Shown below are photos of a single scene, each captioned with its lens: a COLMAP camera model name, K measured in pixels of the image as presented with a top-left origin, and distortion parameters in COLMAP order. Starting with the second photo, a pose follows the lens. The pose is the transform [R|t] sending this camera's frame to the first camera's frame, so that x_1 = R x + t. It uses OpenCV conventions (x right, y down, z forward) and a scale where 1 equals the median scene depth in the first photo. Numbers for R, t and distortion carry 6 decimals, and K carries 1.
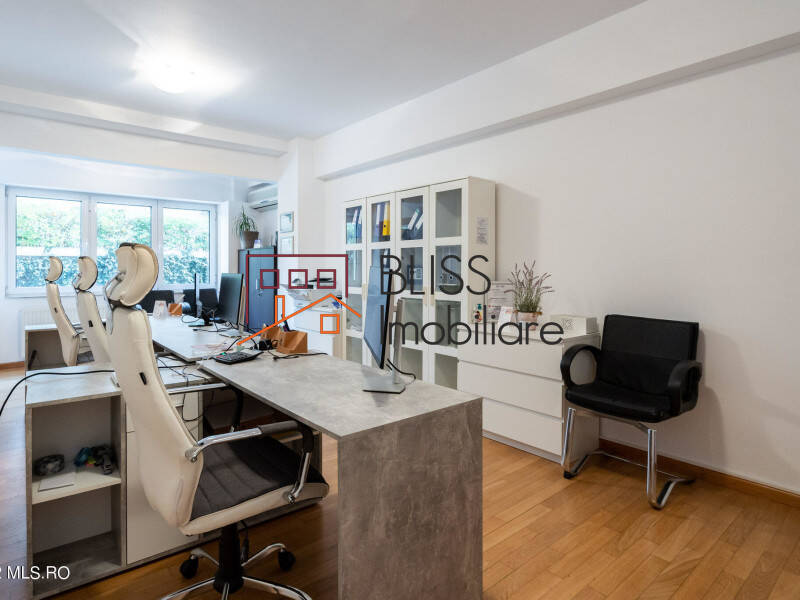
lens RADIAL K [[466.9, 0, 400.5], [0, 466.9, 271.7], [0, 0, 1]] dist [0.000893, 0.000314]
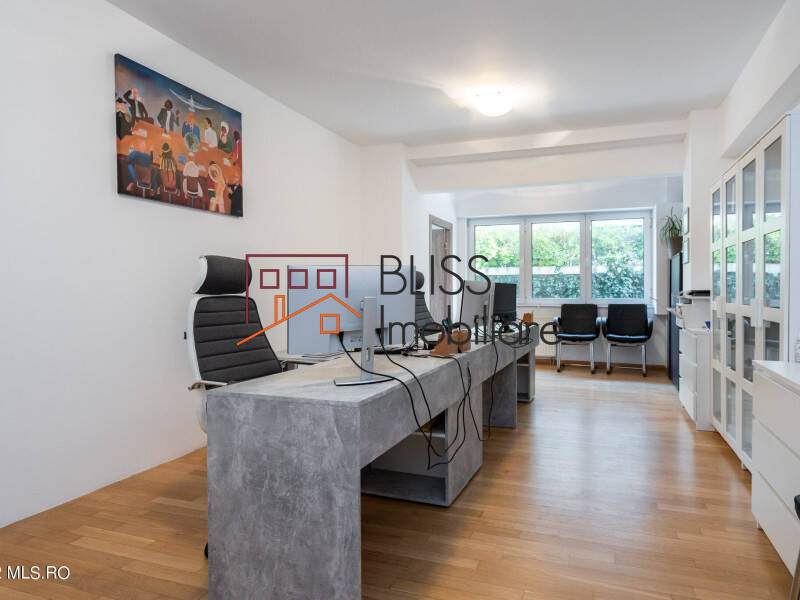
lens RADIAL K [[520.2, 0, 416.7], [0, 520.2, 293.8], [0, 0, 1]] dist [0.002627, 0.000457]
pose [[0.493970, 0.004820, -0.869465, 0.374611], [-0.001036, 0.999987, 0.004955, 0.017227], [0.869478, -0.001547, 0.493969, 0.200986]]
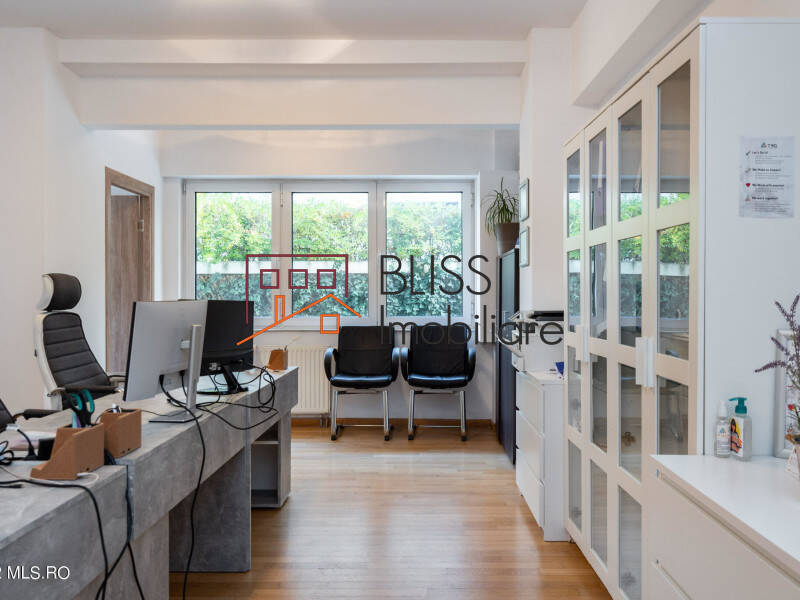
lens RADIAL K [[791.9, 0, 400.0], [0, 791.9, 300.0], [0, 0, 1]] dist [0.003605, 0.003536]
pose [[0.754399, 0.007774, -0.656370, 0.275578], [-0.004391, 0.999967, 0.006797, -0.002898], [0.656401, -0.002246, 0.754408, 0.320396]]
